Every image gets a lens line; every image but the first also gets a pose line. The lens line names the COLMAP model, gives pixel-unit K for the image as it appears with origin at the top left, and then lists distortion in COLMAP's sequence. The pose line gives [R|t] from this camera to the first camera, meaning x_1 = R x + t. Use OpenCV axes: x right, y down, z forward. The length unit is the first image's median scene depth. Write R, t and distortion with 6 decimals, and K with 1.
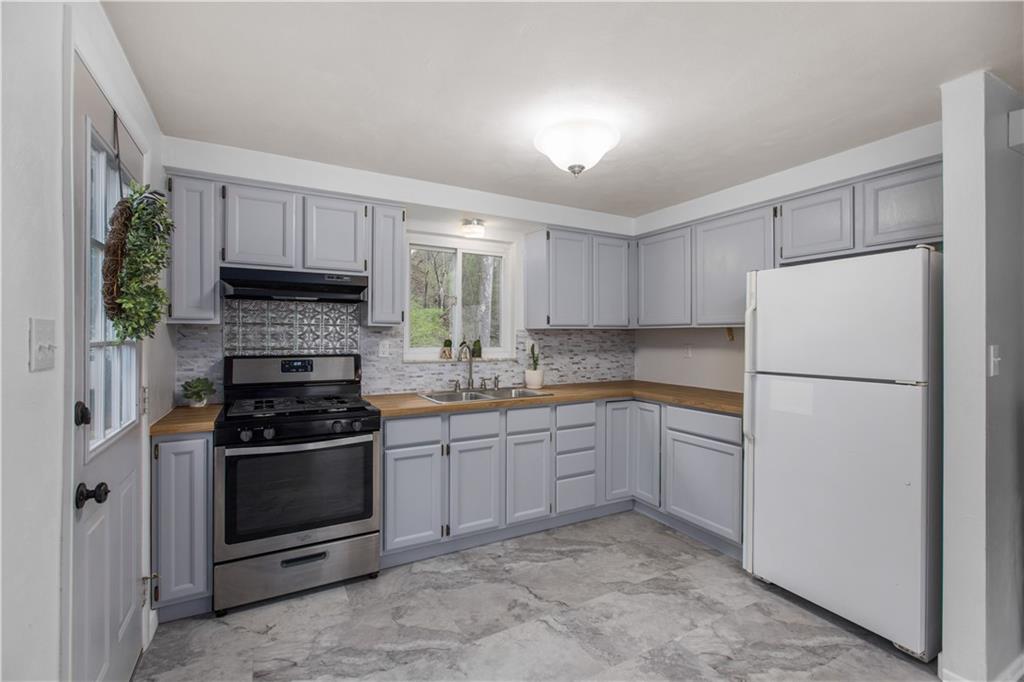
lens RADIAL K [[458.1, 0, 520.2], [0, 458.1, 337.1], [0, 0, 1]] dist [-0.003645, -0.000972]
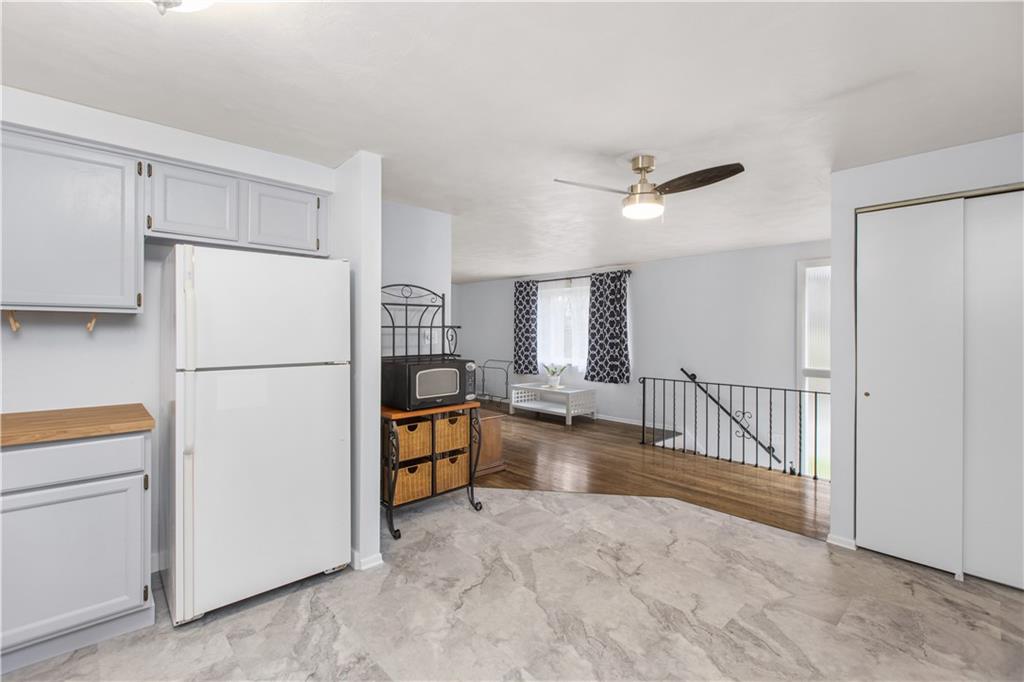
lens RADIAL K [[458.1, 0, 506.8], [0, 458.1, 329.0], [0, 0, 1]] dist [-0.003645, -0.000972]
pose [[-0.245341, 0.002741, 0.969433, -0.366026], [-0.006718, 0.999967, -0.004528, 0.004068], [-0.969414, -0.007623, -0.245314, 0.580904]]
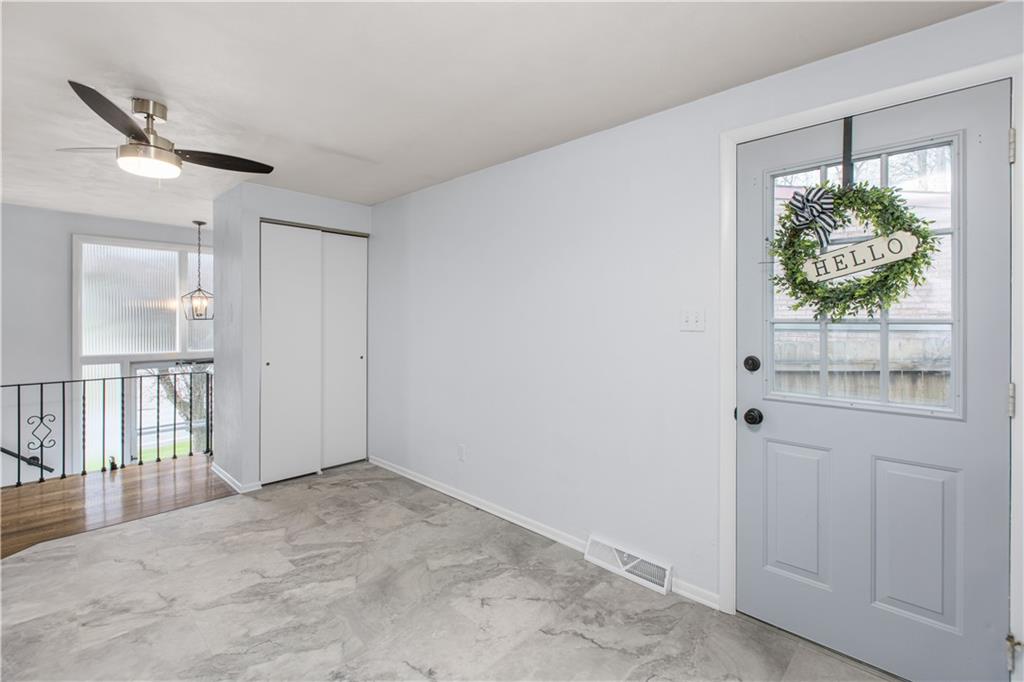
lens RADIAL K [[458.1, 0, 527.3], [0, 458.1, 319.4], [0, 0, 1]] dist [-0.003645, -0.000972]
pose [[-0.944342, -0.002903, -0.328952, 0.137169], [-0.003976, 0.999989, 0.002590, 0.005538], [0.328940, 0.003754, -0.944343, 1.022464]]
